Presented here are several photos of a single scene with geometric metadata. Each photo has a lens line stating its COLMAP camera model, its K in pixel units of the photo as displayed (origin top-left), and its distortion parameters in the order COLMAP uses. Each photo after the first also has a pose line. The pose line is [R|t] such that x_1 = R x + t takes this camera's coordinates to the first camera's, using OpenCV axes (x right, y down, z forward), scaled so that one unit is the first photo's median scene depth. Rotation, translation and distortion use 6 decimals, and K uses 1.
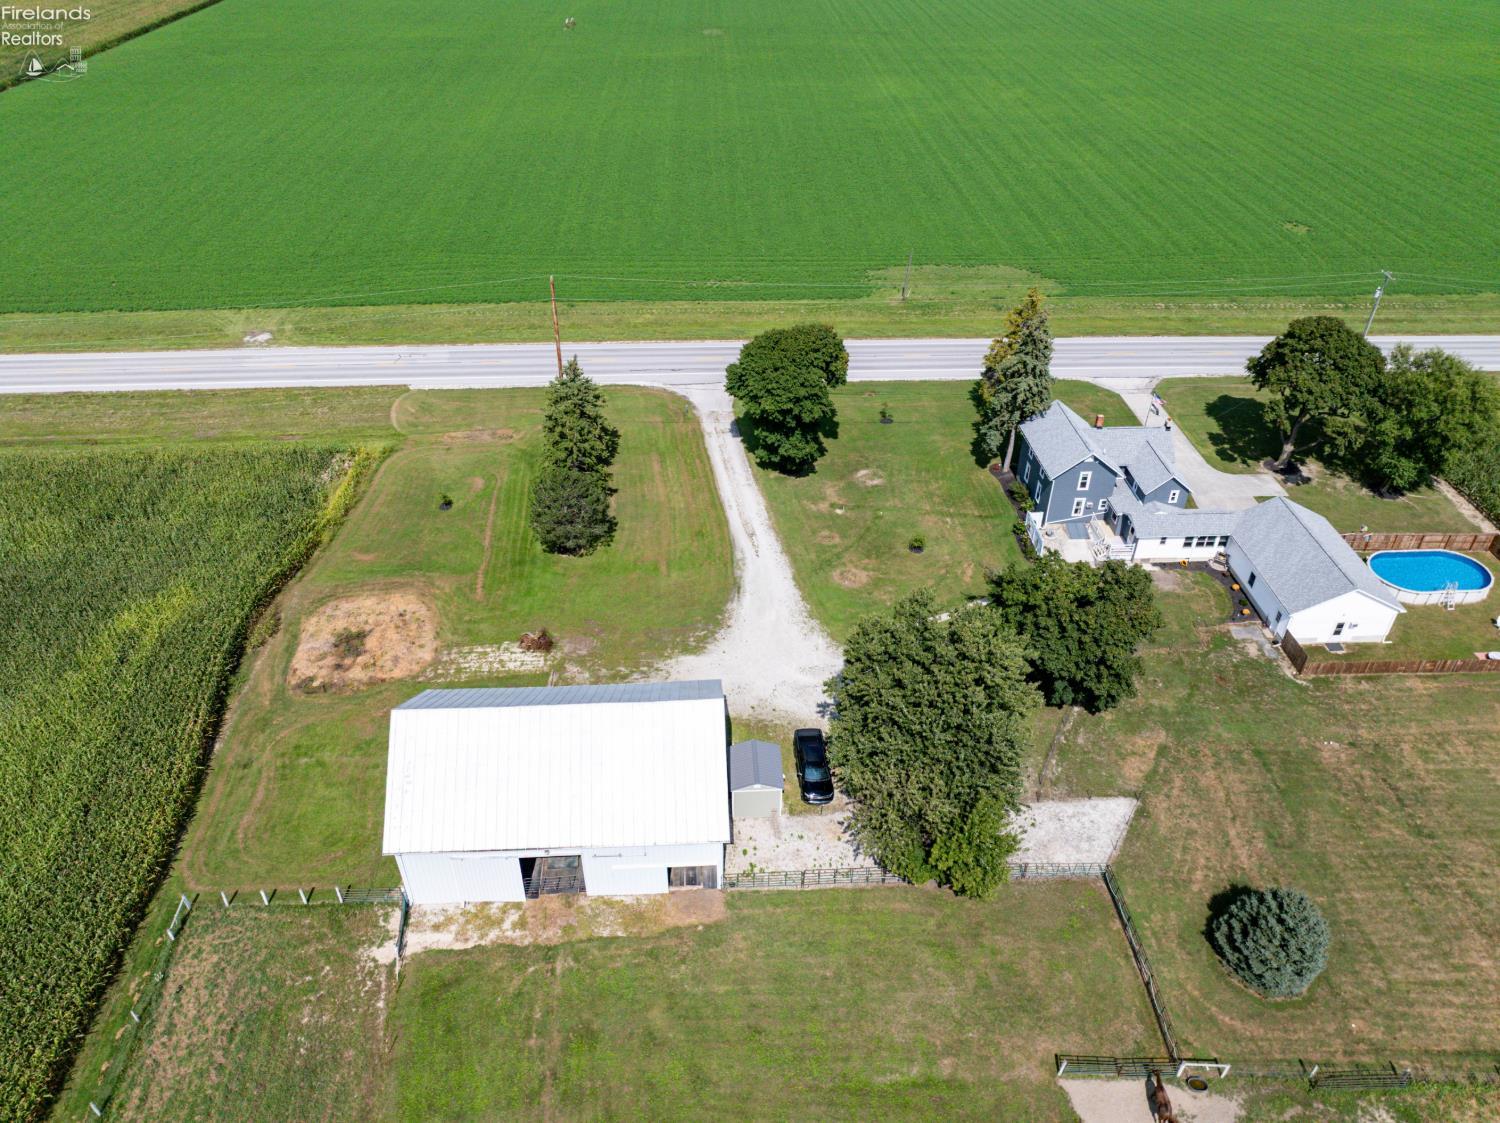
lens RADIAL K [[1052.6, 0, 748.7], [0, 1052.6, 562.8], [0, 0, 1]] dist [-0.037579, 0.008564]
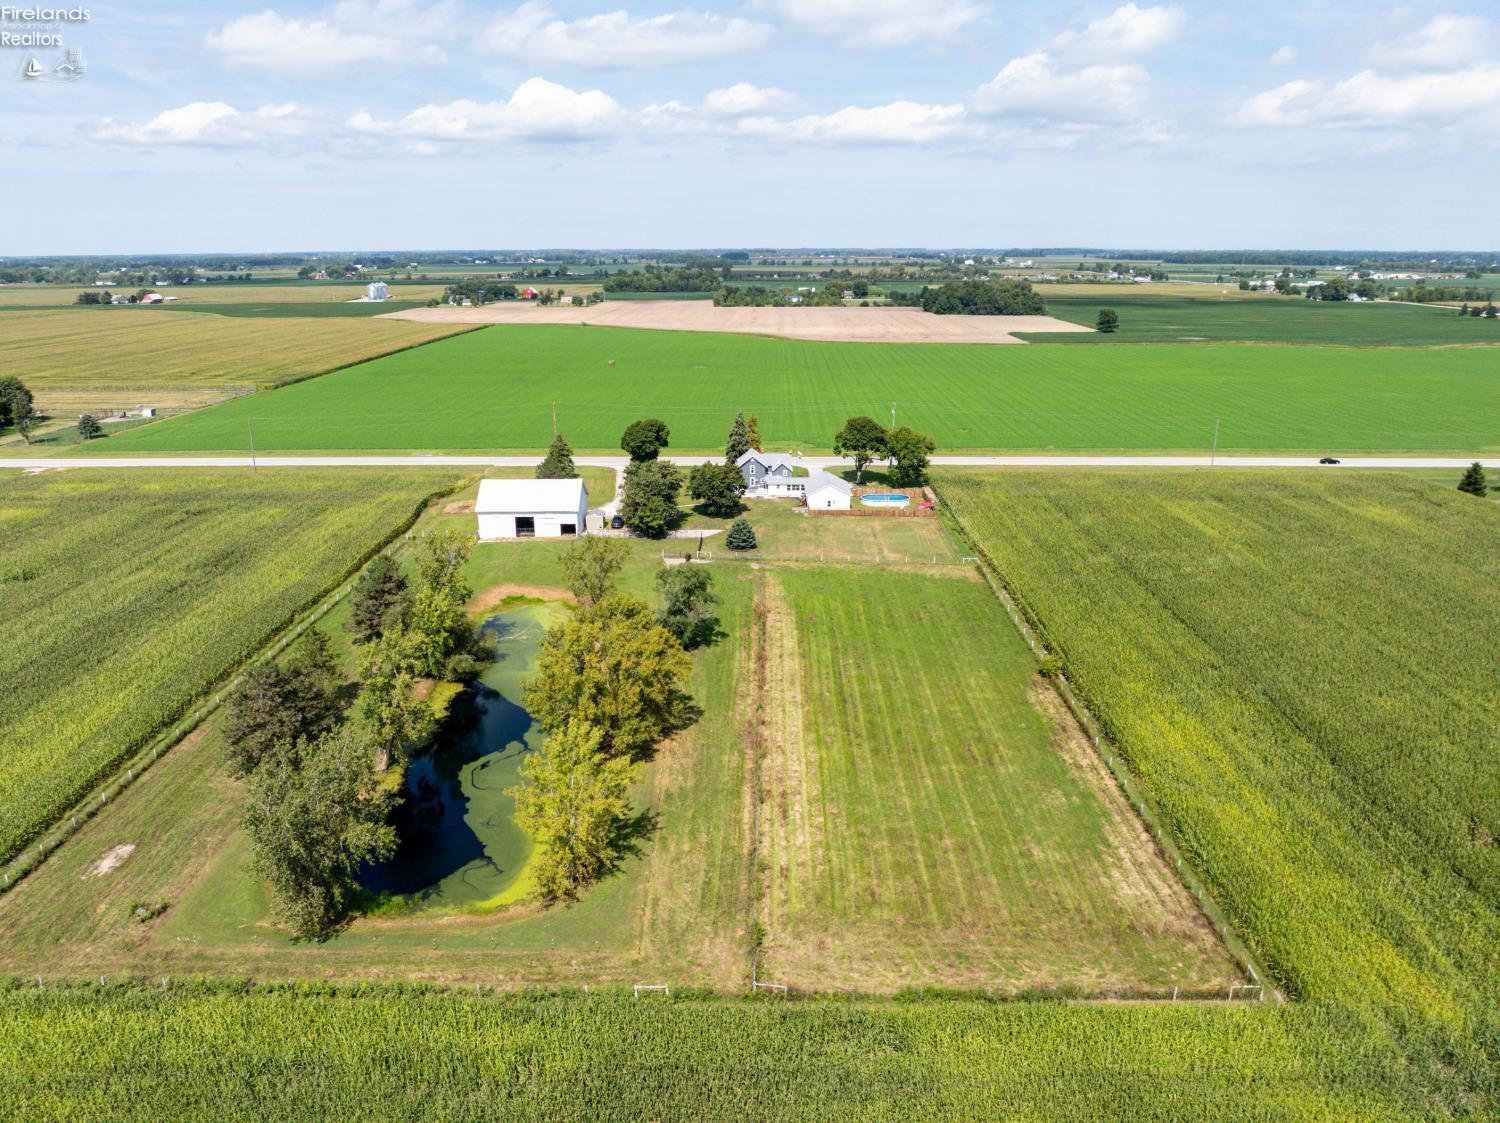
lens RADIAL K [[1052.6, 0, 744.4], [0, 1052.6, 560.1], [0, 0, 1]] dist [-0.037579, 0.008564]
pose [[0.997699, 0.008227, -0.067301, 0.486745], [-0.030160, 0.942851, -0.331847, 0.999652], [0.060725, 0.333113, 0.940929, -1.357860]]
